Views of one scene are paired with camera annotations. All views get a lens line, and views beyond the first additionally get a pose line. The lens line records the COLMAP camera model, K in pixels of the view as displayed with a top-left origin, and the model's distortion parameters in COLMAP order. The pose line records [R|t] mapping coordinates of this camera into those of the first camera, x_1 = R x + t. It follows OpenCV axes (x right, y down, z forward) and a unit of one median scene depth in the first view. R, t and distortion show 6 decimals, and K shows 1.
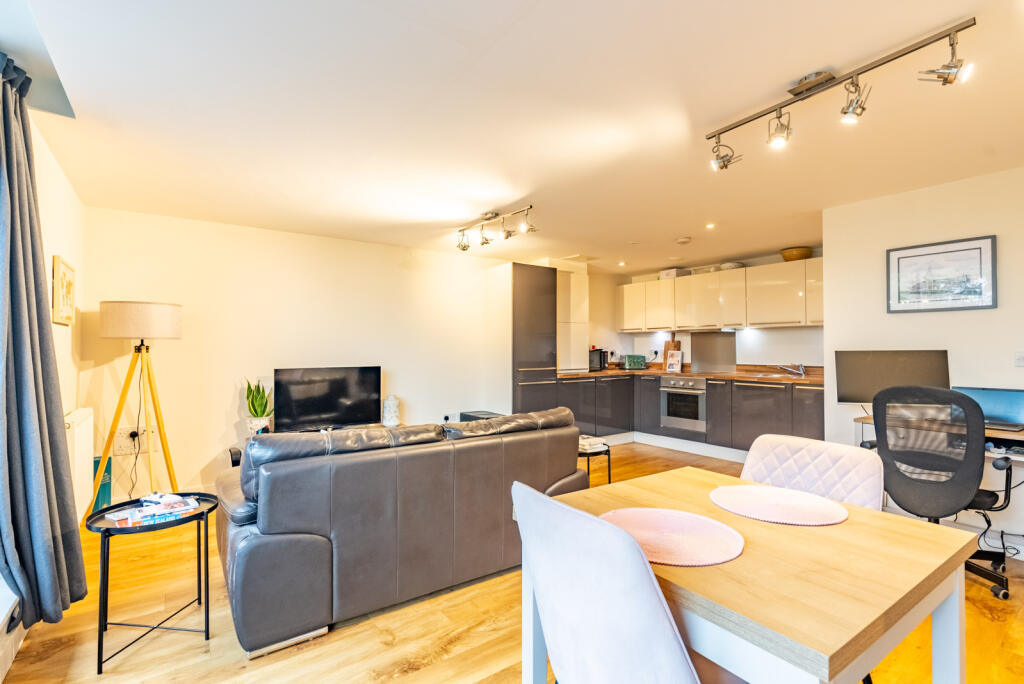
lens RADIAL K [[475.3, 0, 512.0], [0, 475.3, 342.0], [0, 0, 1]] dist [-0.001078, -0.000210]
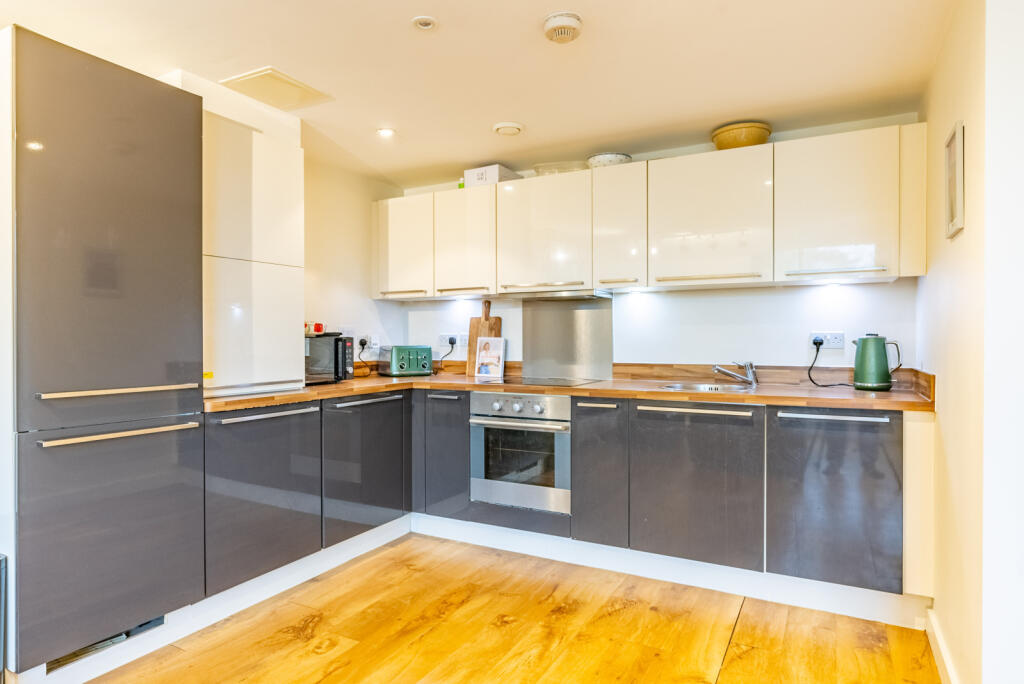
lens RADIAL K [[584.0, 0, 512.0], [0, 584.0, 342.0], [0, 0, 1]] dist [-0.000670, 0.000435]
pose [[0.897746, -0.001554, 0.440510, 0.096913], [-0.006427, 0.999841, 0.016623, 0.013831], [-0.440466, -0.017754, 0.897594, 0.456061]]
